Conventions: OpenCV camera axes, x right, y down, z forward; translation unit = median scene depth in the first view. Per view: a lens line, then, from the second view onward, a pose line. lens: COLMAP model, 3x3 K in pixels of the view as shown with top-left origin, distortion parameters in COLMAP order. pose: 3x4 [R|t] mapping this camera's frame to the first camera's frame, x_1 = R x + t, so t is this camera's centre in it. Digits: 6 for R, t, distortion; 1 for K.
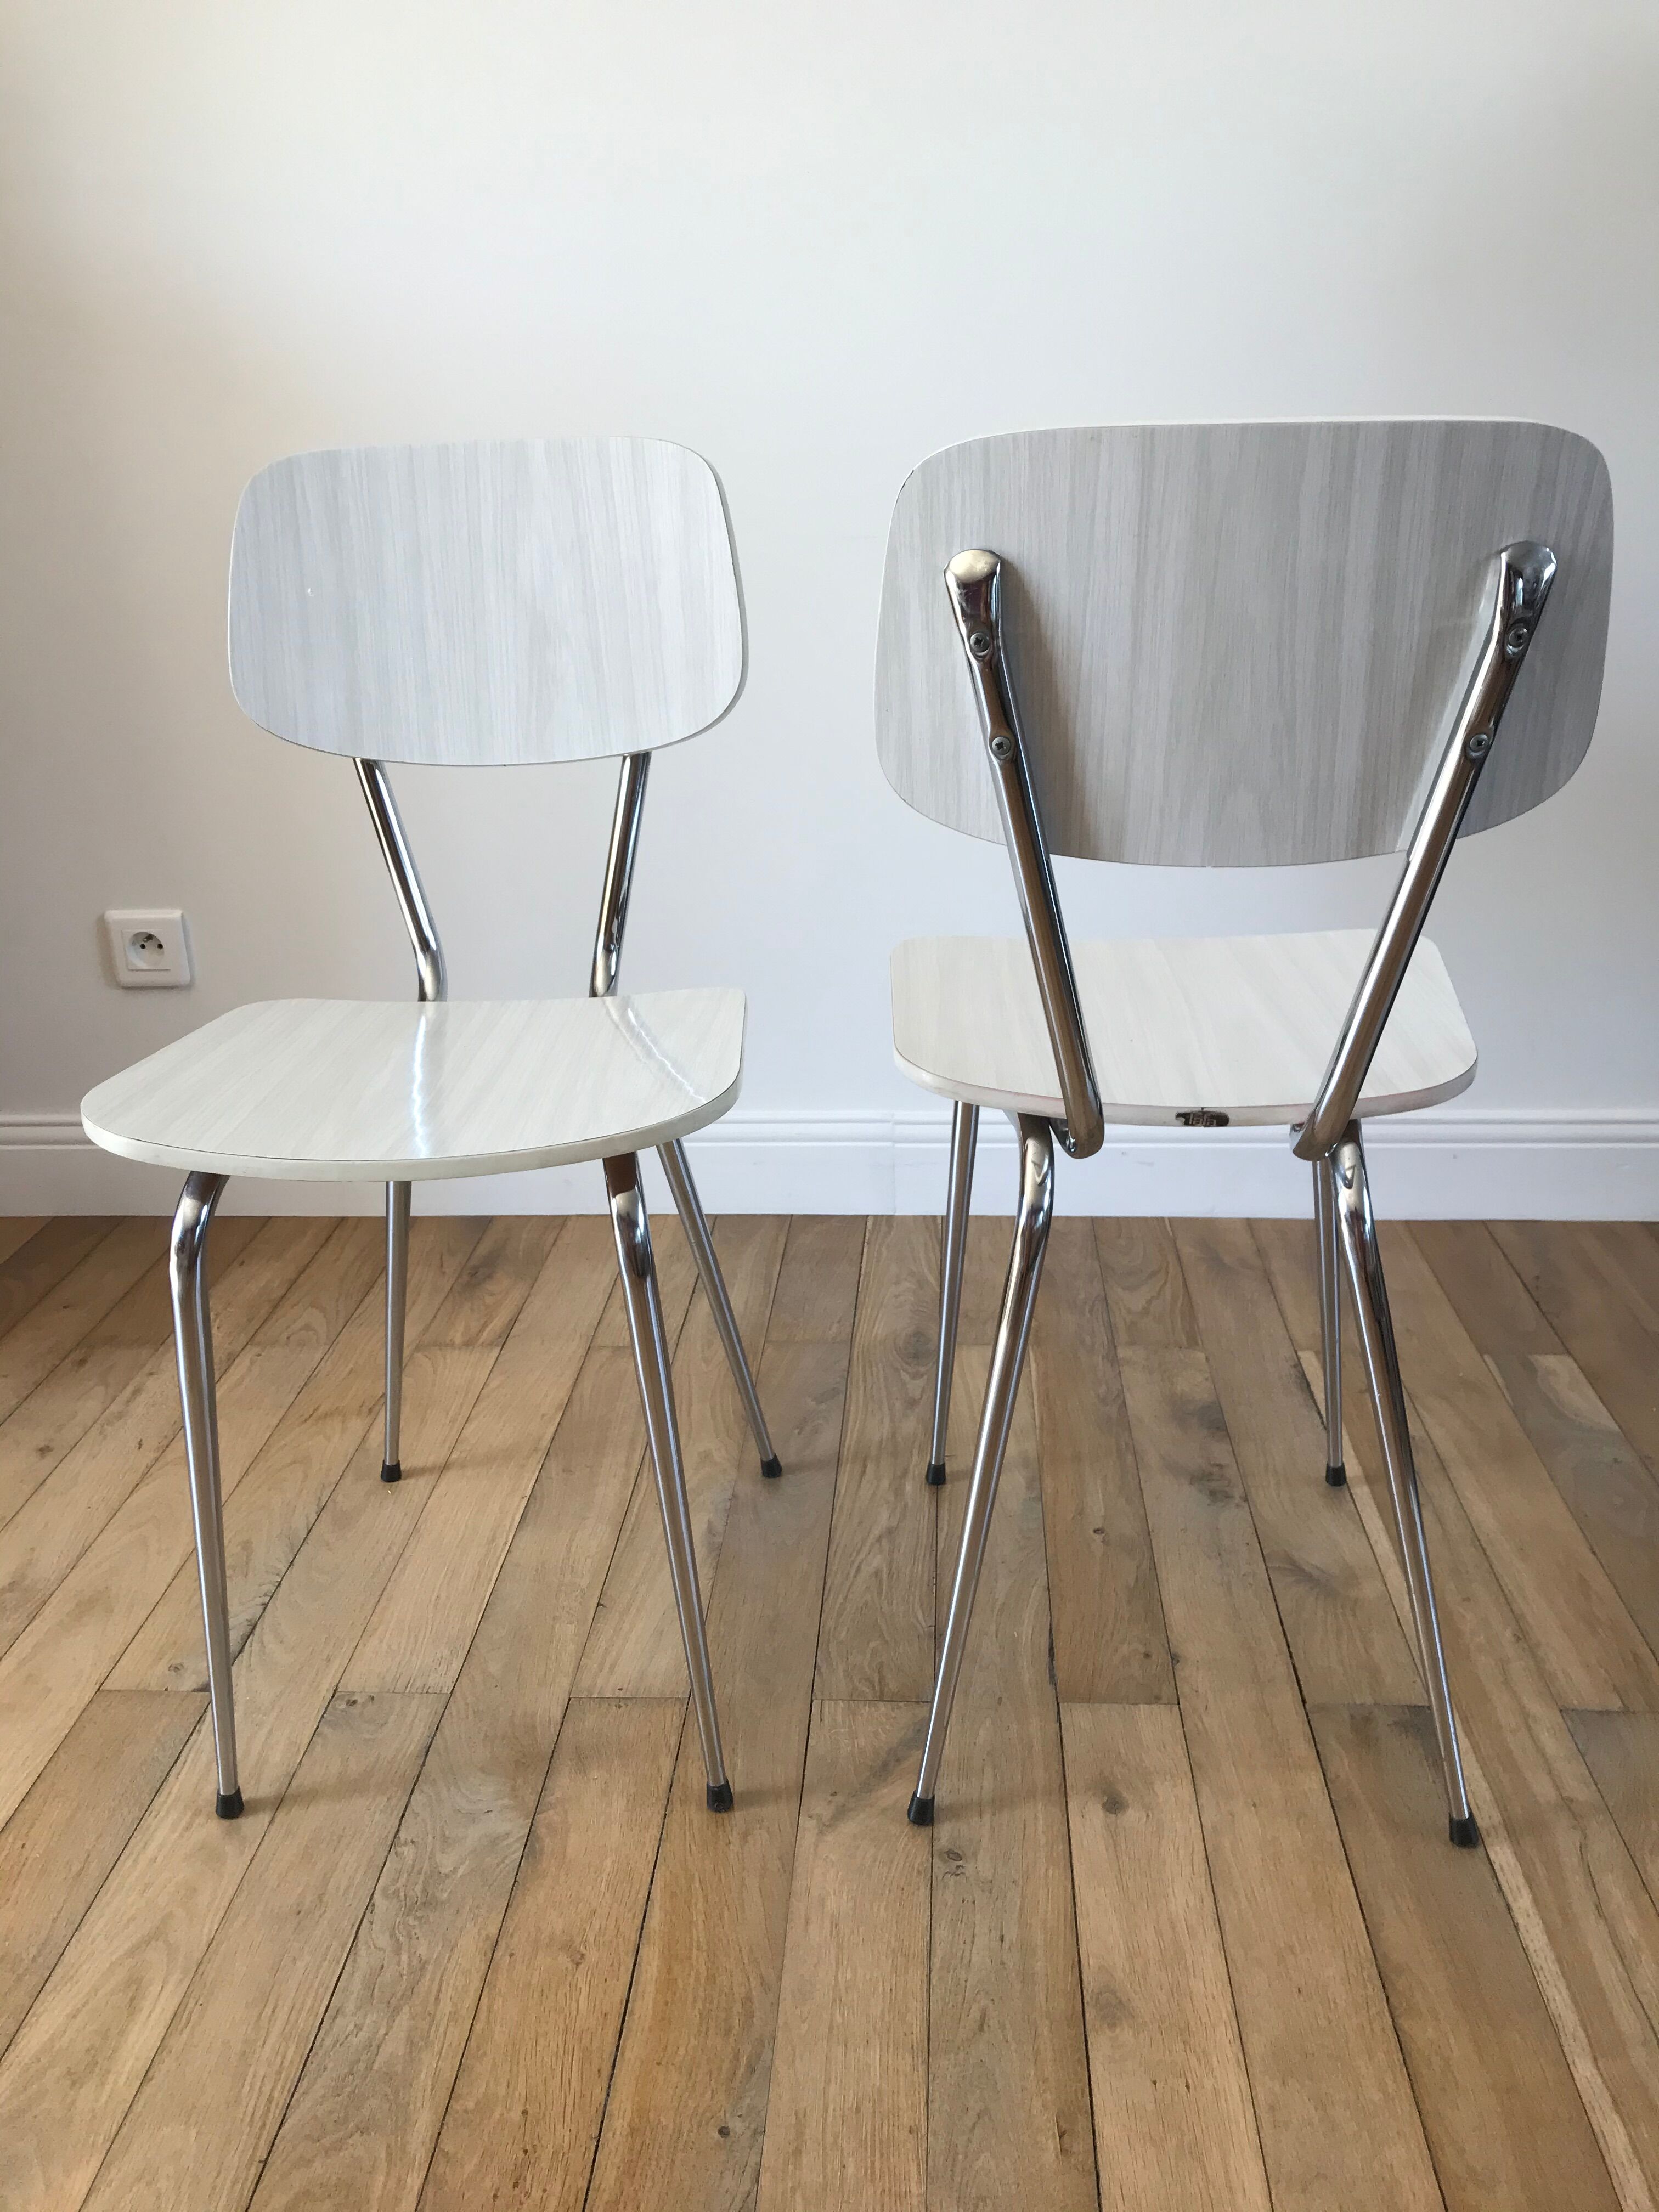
lens RADIAL K [[1799.4, 0, 840.2], [0, 1799.4, 1086.3], [0, 0, 1]] dist [0.027811, -0.024927]
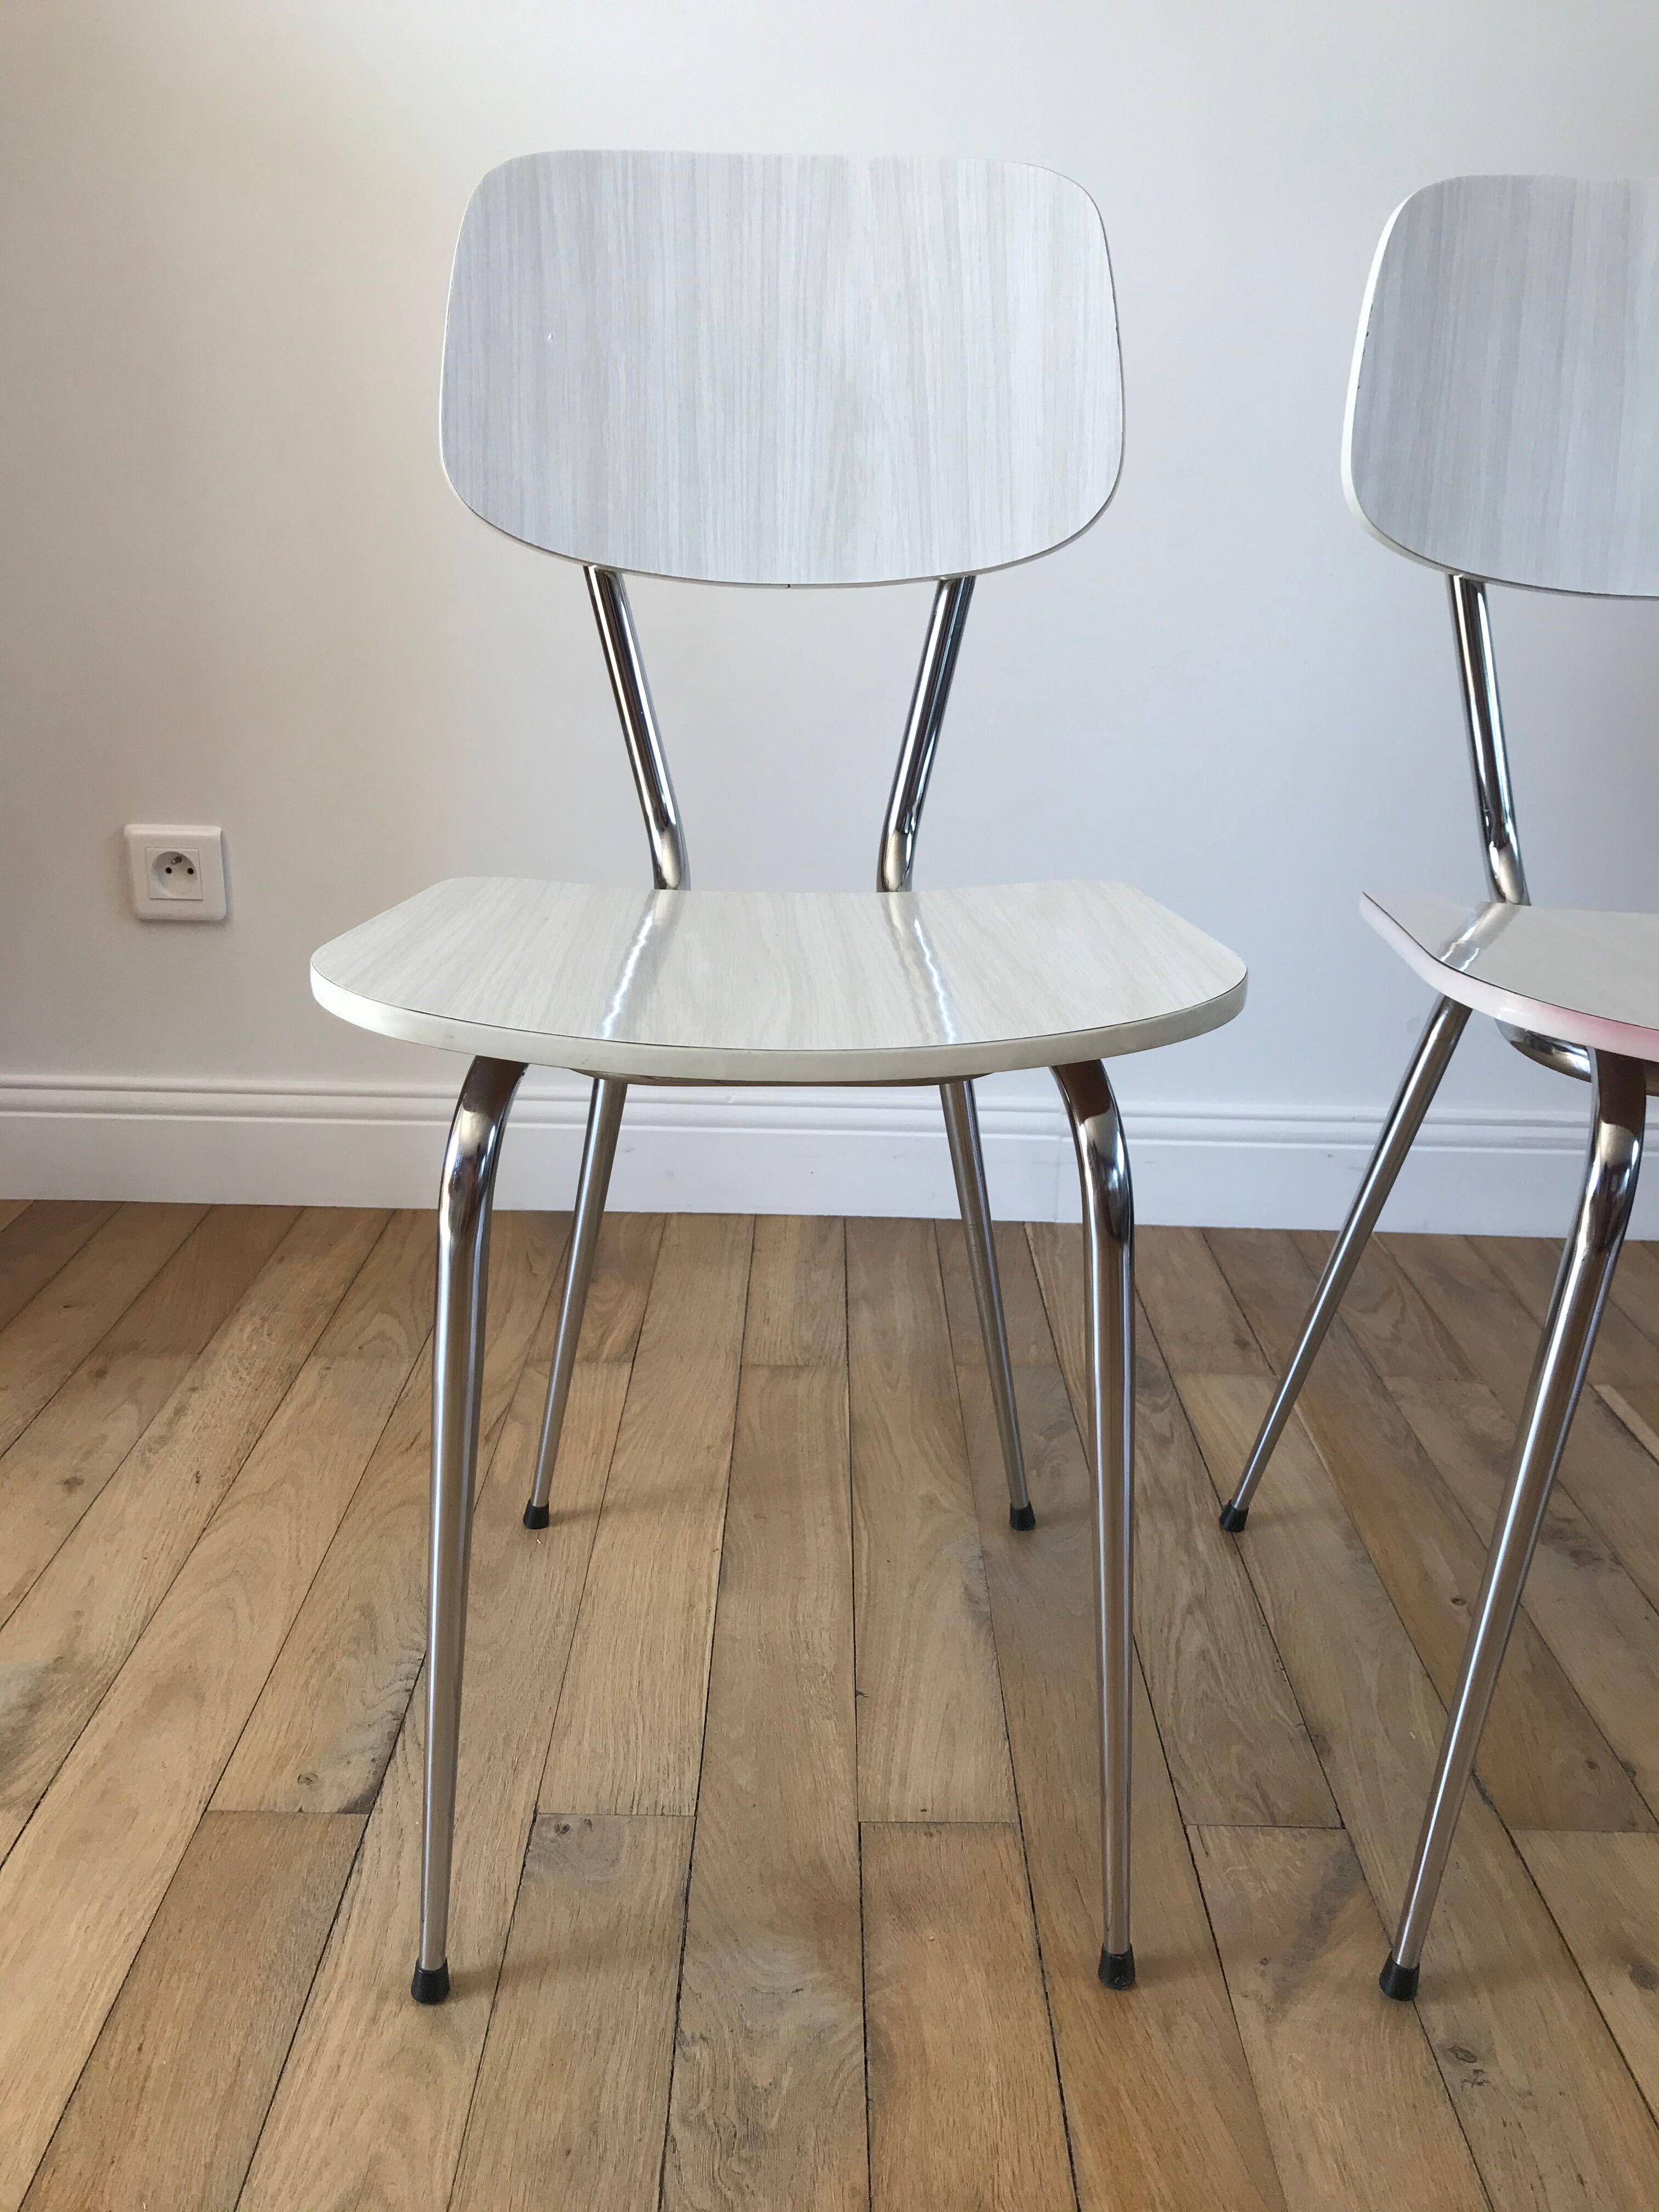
lens RADIAL K [[1799.4, 0, 835.3], [0, 1799.4, 1089.7], [0, 0, 1]] dist [0.027811, -0.024927]
pose [[0.996476, 0.029948, 0.078344, -0.217040], [-0.027664, 0.999165, -0.030082, 0.057071], [-0.079180, 0.027809, 0.996472, 0.239564]]
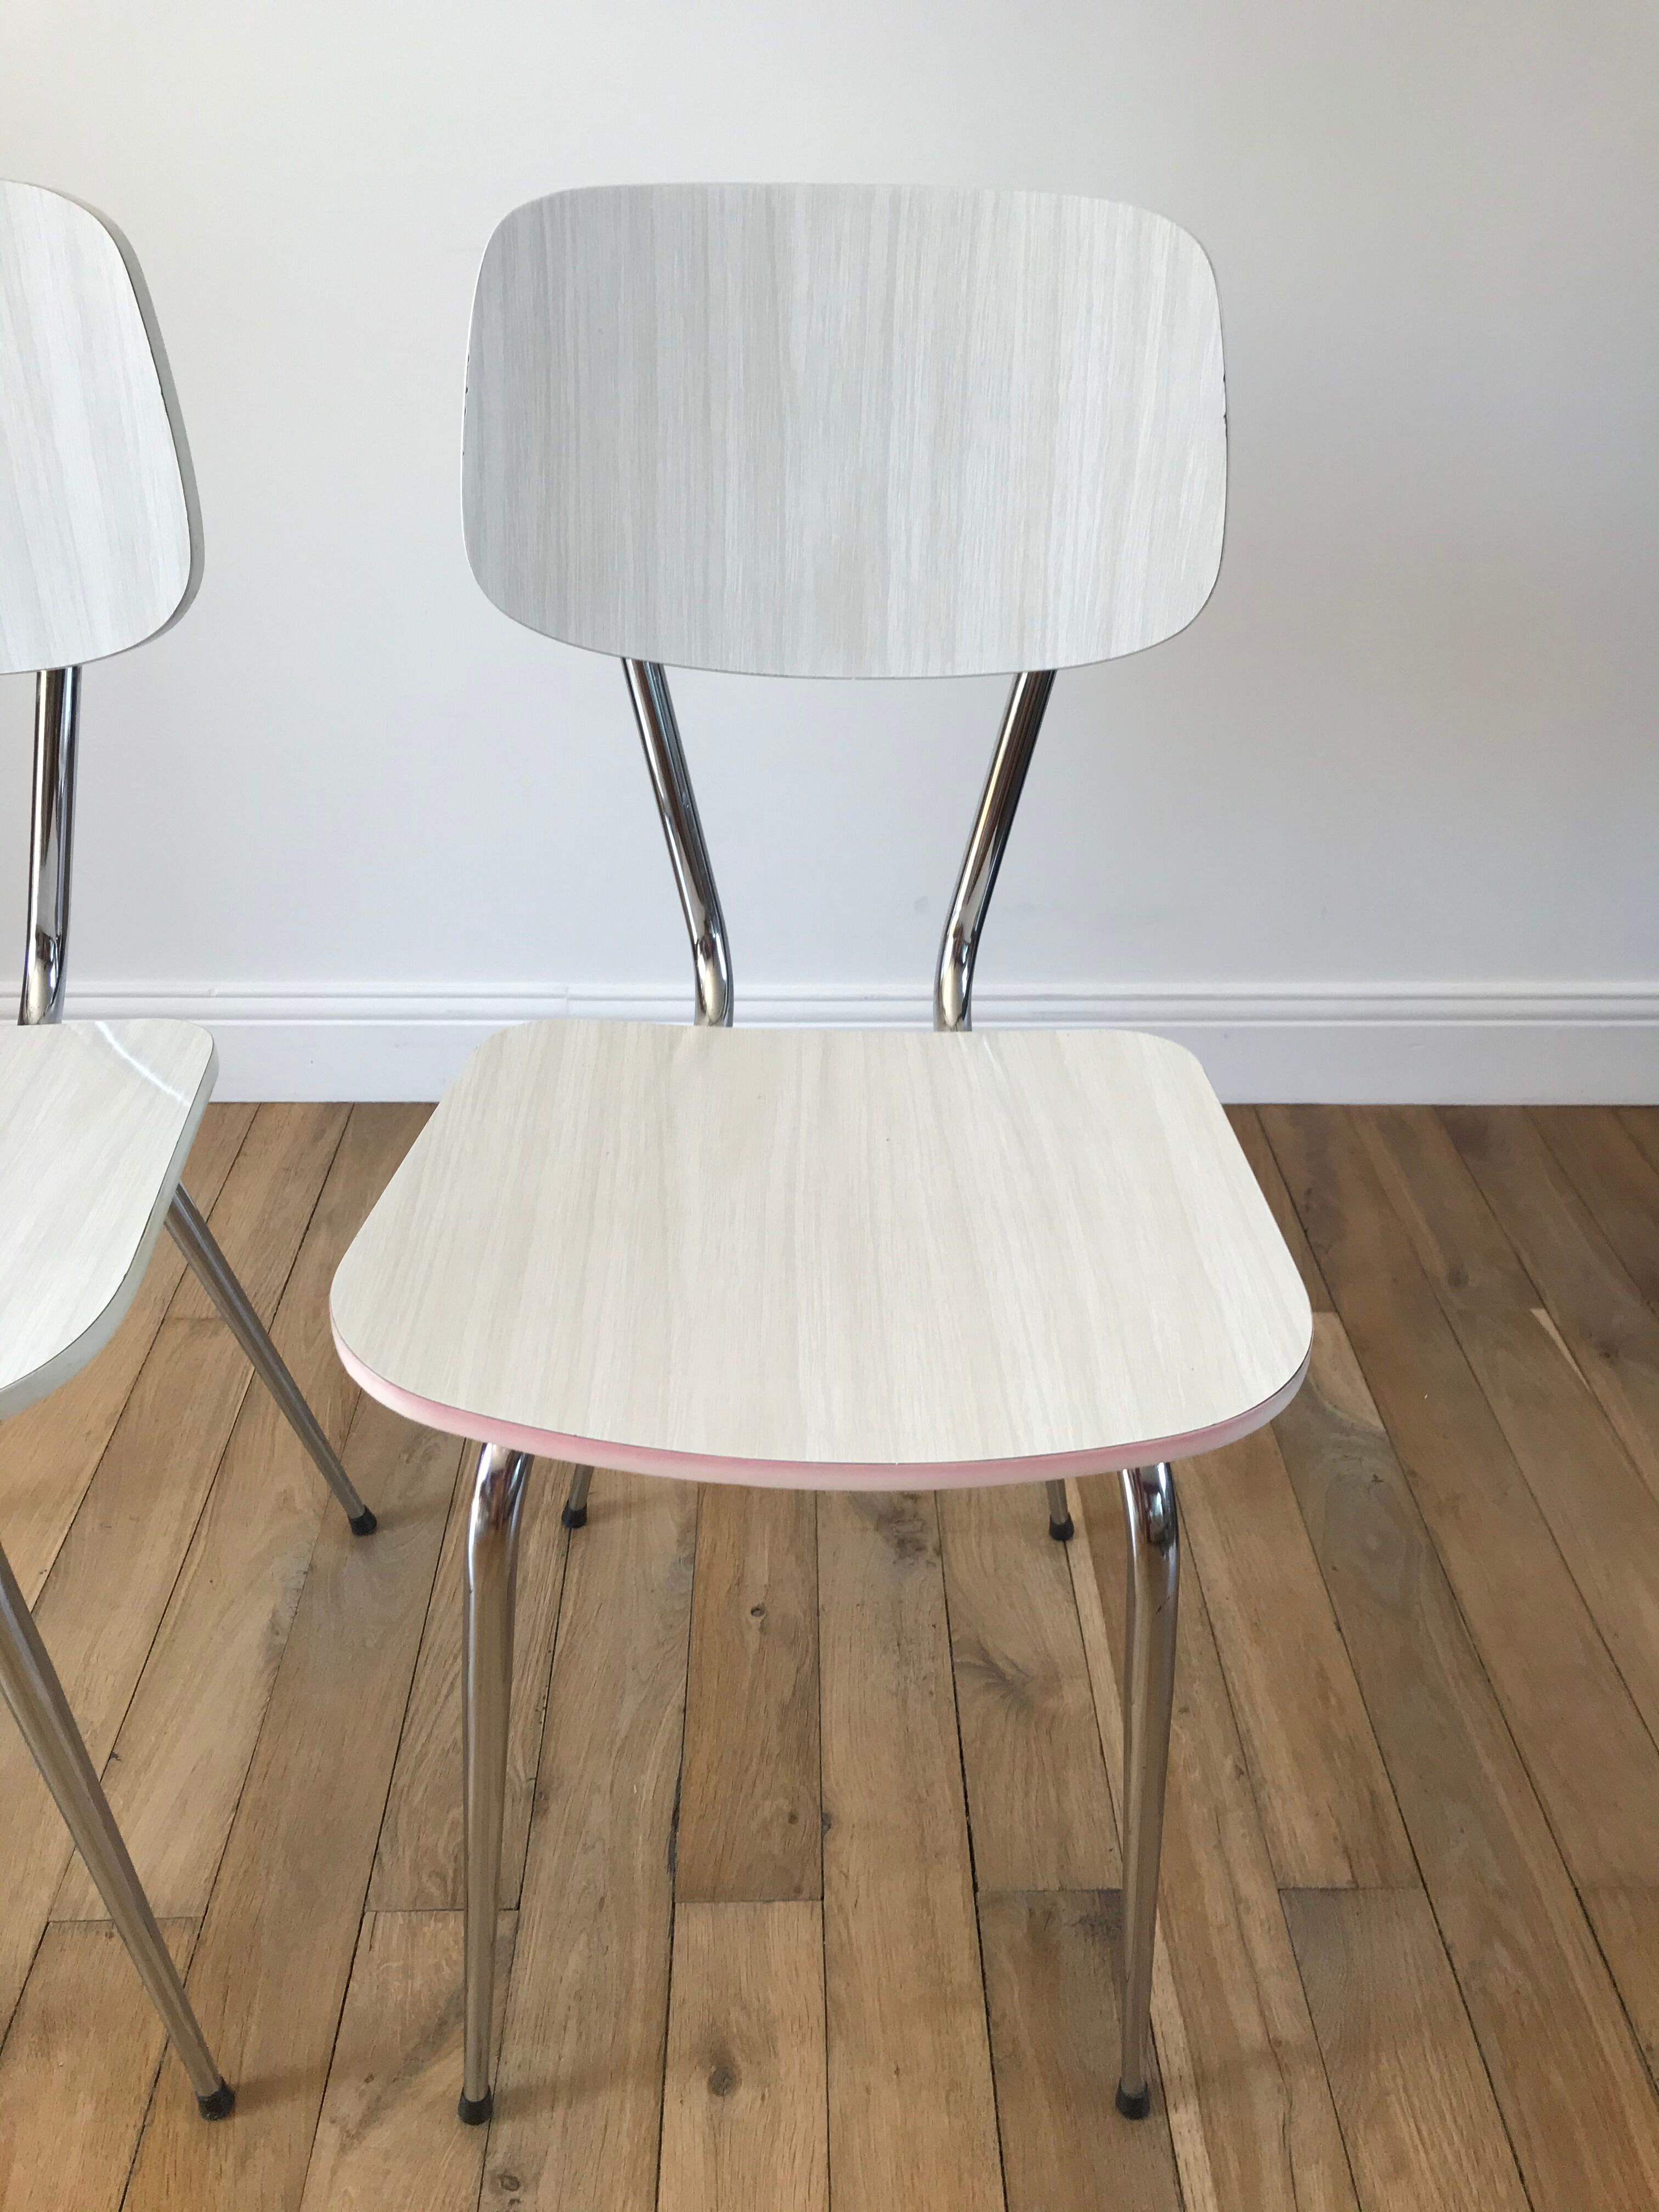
lens RADIAL K [[1799.4, 0, 843.9], [0, 1799.4, 1075.8], [0, 0, 1]] dist [0.027811, -0.024927]
pose [[0.995433, -0.009539, 0.094990, 0.115915], [-0.010653, 0.977683, 0.209815, -0.177588], [-0.094871, -0.209869, 0.973116, 0.270943]]
